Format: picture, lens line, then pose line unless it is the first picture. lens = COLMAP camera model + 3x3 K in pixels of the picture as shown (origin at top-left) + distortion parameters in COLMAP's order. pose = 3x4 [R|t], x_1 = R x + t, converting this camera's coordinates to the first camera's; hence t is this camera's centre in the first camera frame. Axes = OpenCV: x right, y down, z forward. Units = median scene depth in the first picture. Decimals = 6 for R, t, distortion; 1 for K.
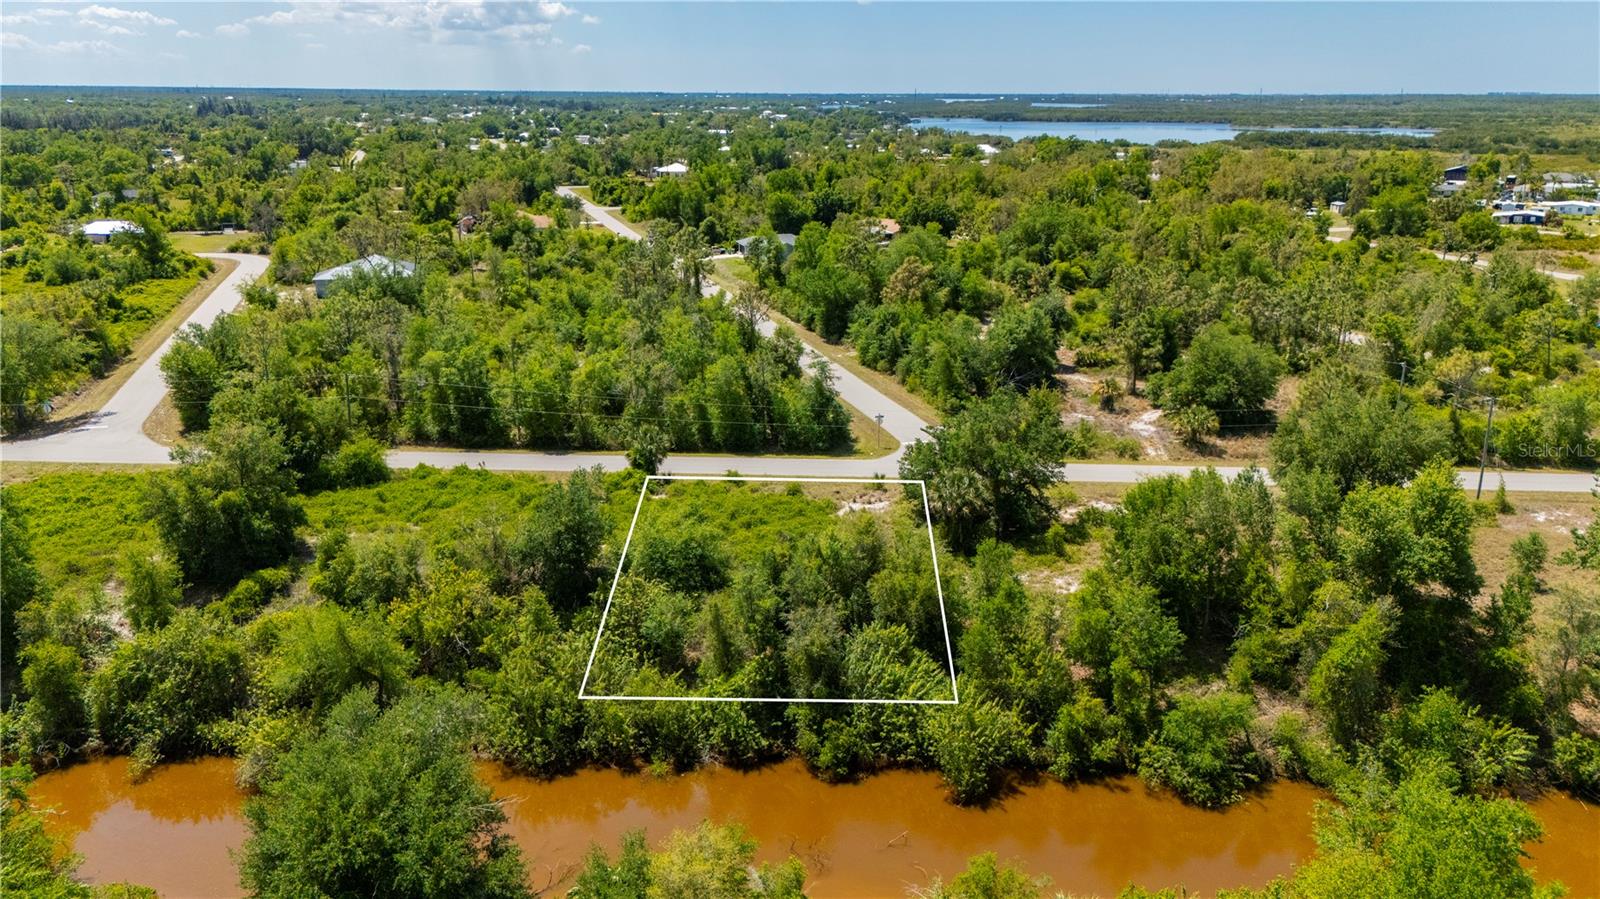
lens RADIAL K [[1169.4, 0, 810.9], [0, 1169.4, 444.9], [0, 0, 1]] dist [0.049566, -0.032105]
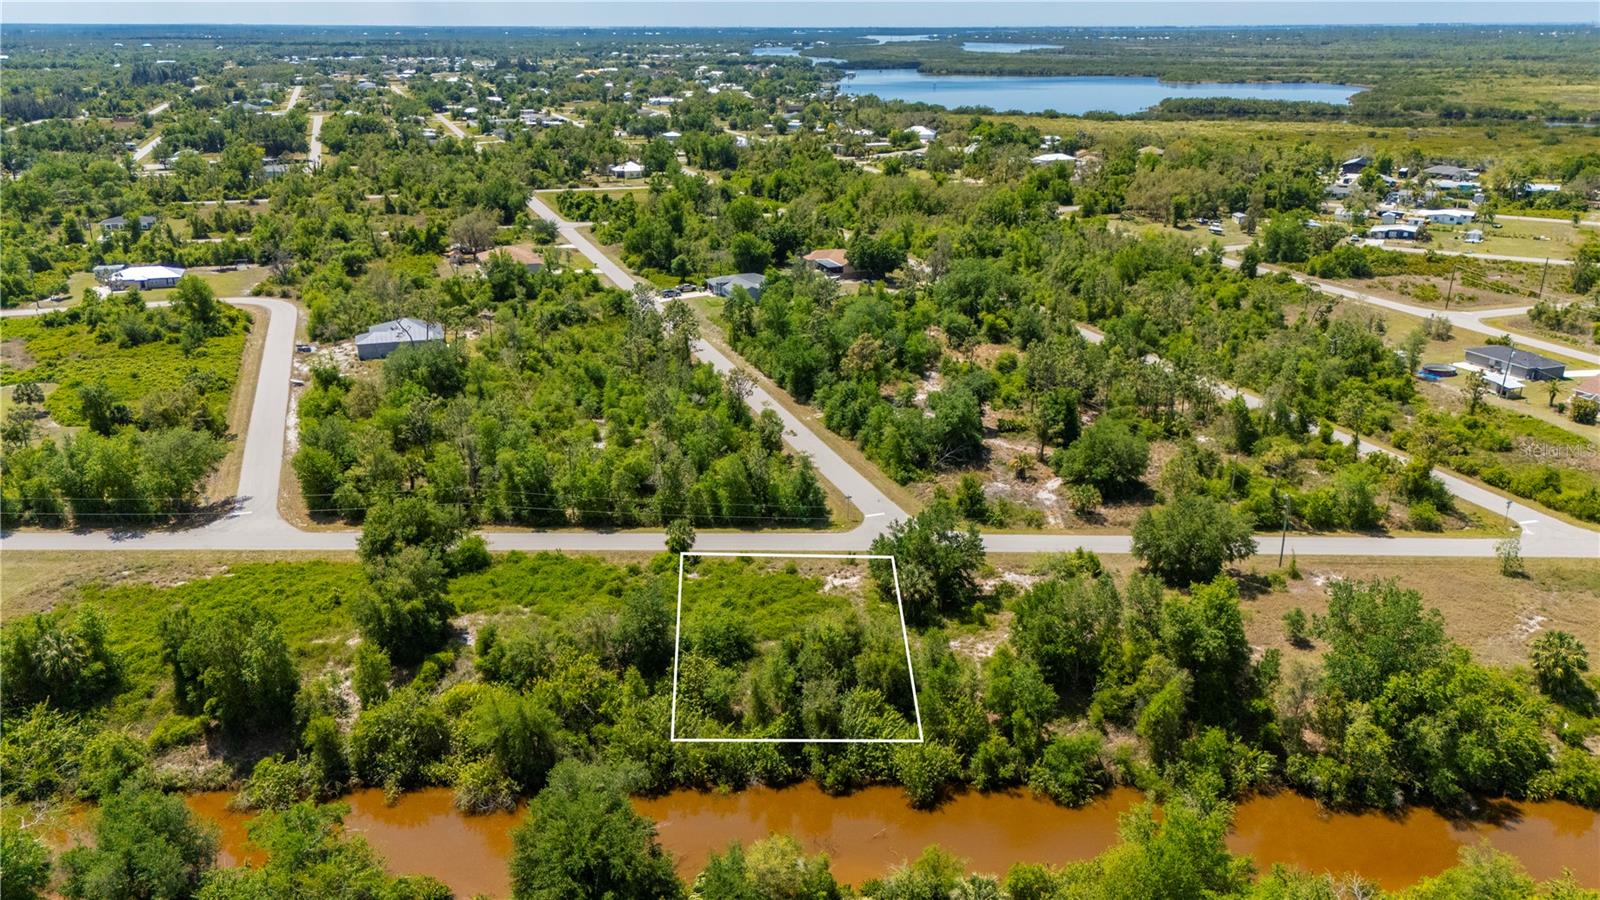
lens RADIAL K [[1169.4, 0, 799.9], [0, 1169.4, 448.2], [0, 0, 1]] dist [0.049566, -0.032105]
pose [[0.998931, -0.010416, 0.045044, -0.068437], [0.008113, 0.998666, 0.051000, -0.185167], [-0.045515, -0.050580, 0.997682, -0.388610]]
